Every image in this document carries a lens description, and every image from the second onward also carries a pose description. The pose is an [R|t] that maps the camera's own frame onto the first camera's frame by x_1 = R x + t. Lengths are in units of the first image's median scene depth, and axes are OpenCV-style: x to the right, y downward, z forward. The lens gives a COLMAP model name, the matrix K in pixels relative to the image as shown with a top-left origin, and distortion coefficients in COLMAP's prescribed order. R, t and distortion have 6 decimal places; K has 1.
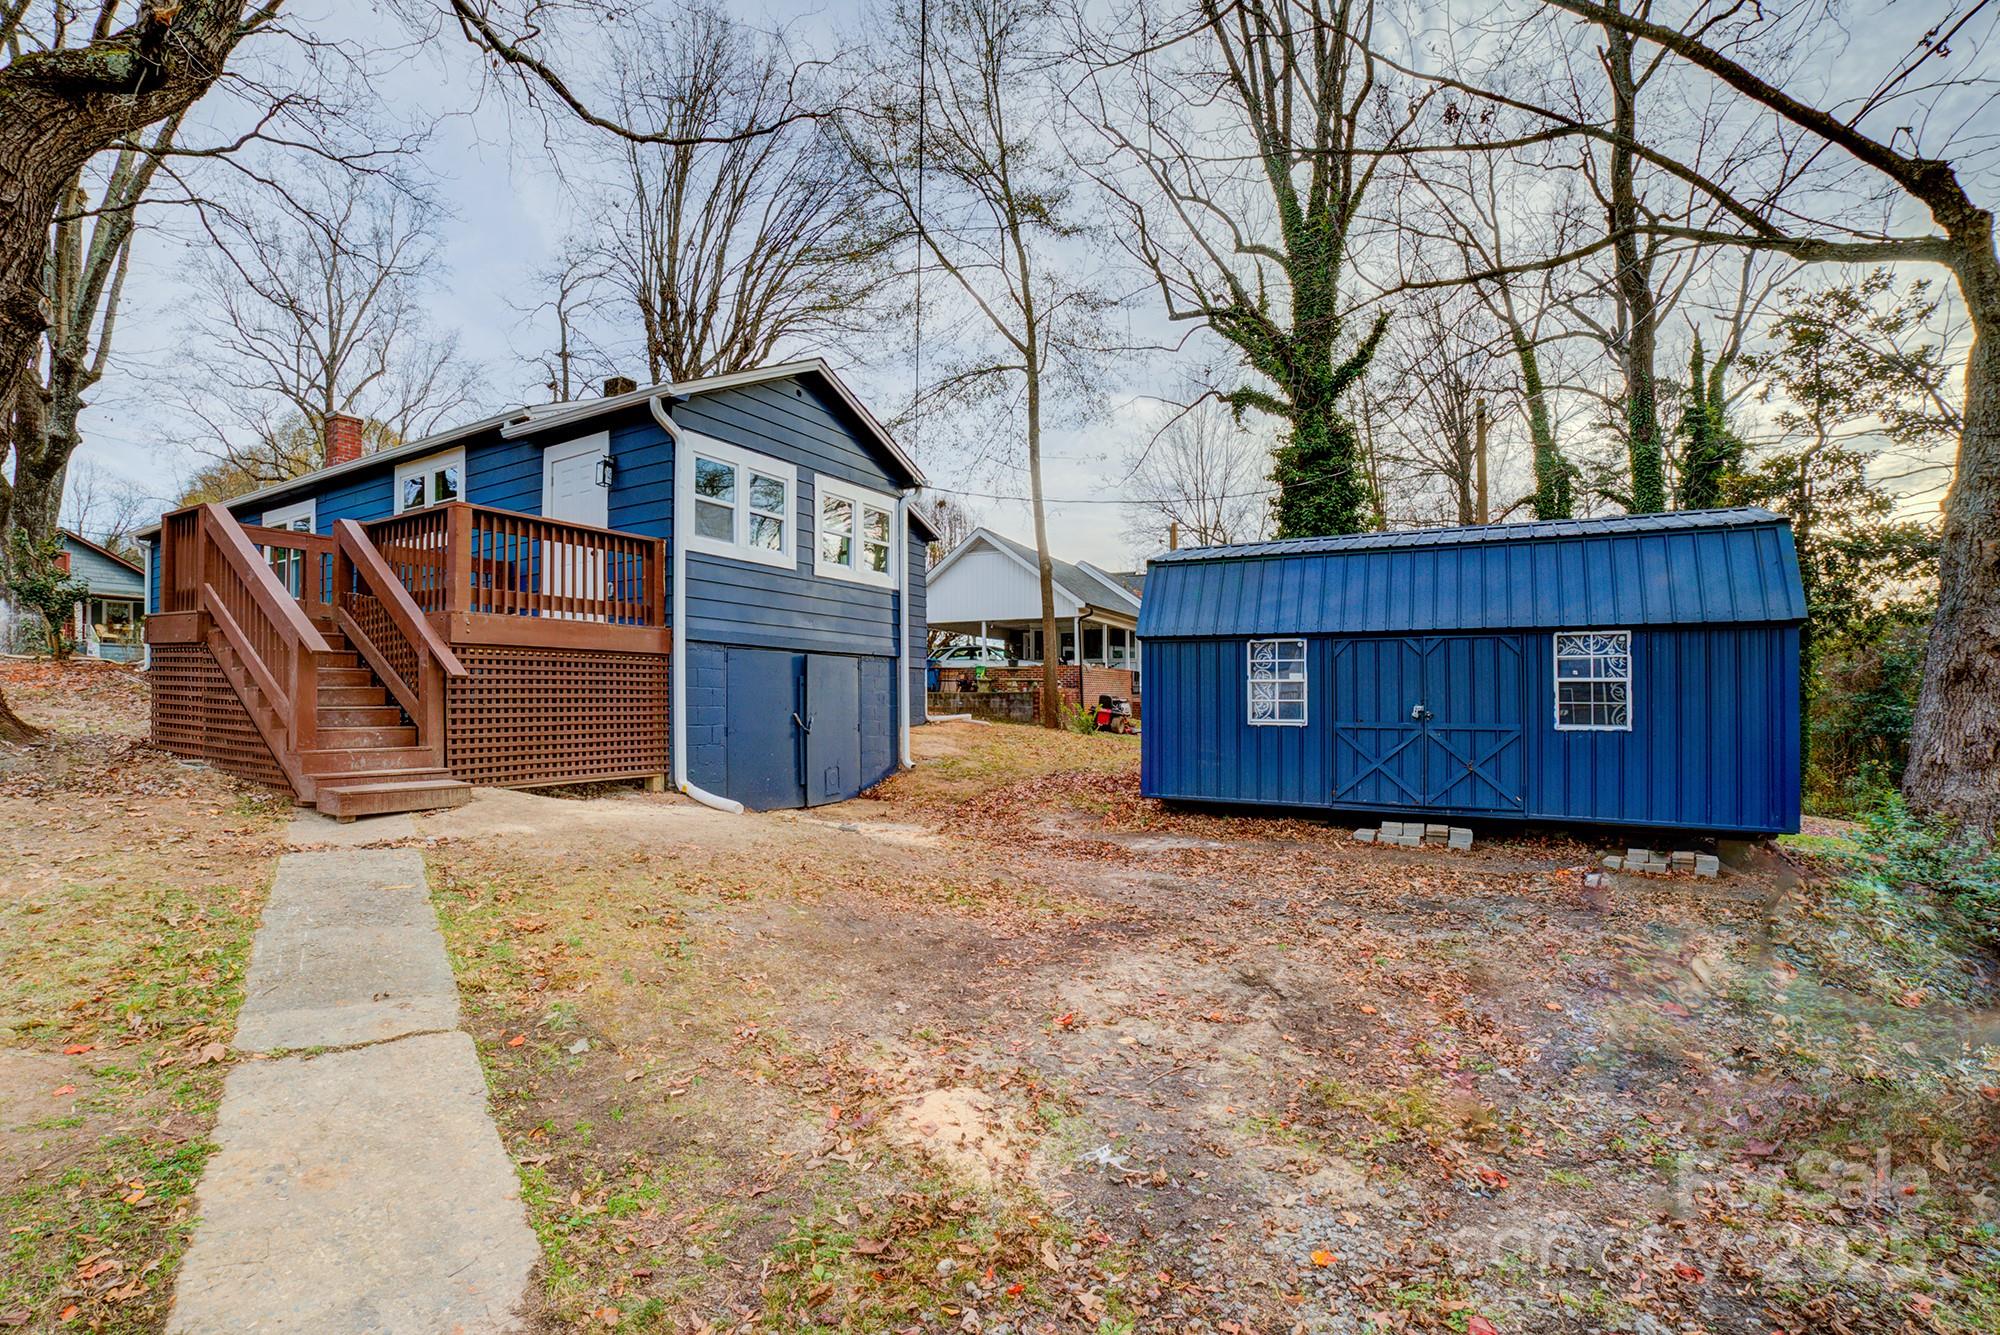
lens RADIAL K [[837.9, 0, 1007.5], [0, 837.9, 676.5], [0, 0, 1]] dist [-0.062663, 0.028614]
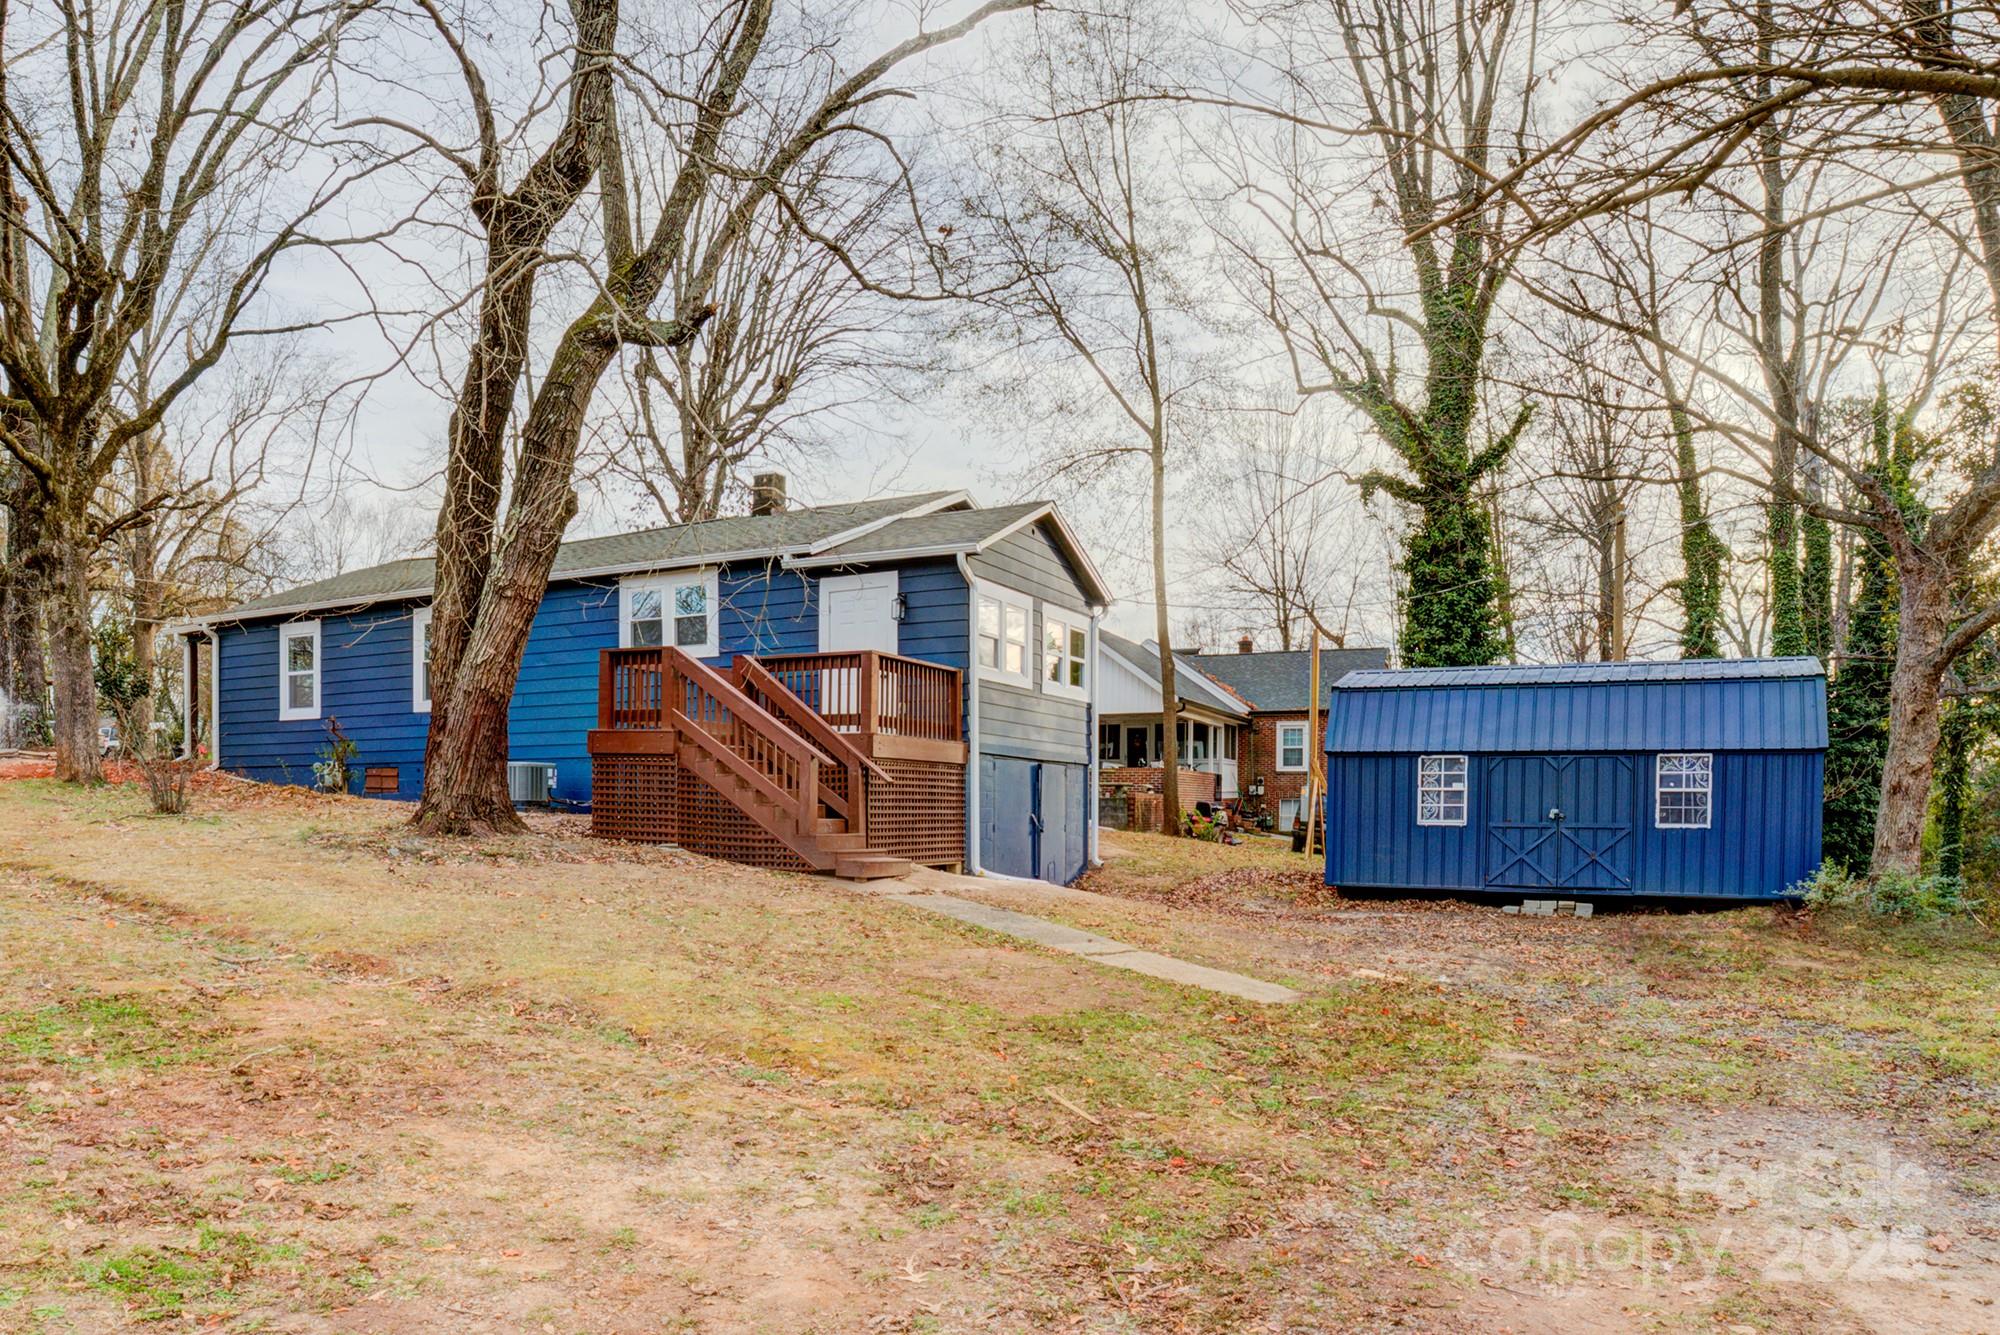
lens RADIAL K [[1309.6, 0, 1000.1], [0, 1309.6, 844.1], [0, 0, 1]] dist [-0.027300, -0.000203]
pose [[0.997416, 0.003408, 0.071760, -0.464004], [-0.007175, 0.998606, 0.052294, -0.009292], [-0.071482, -0.052673, 0.996050, -0.876829]]
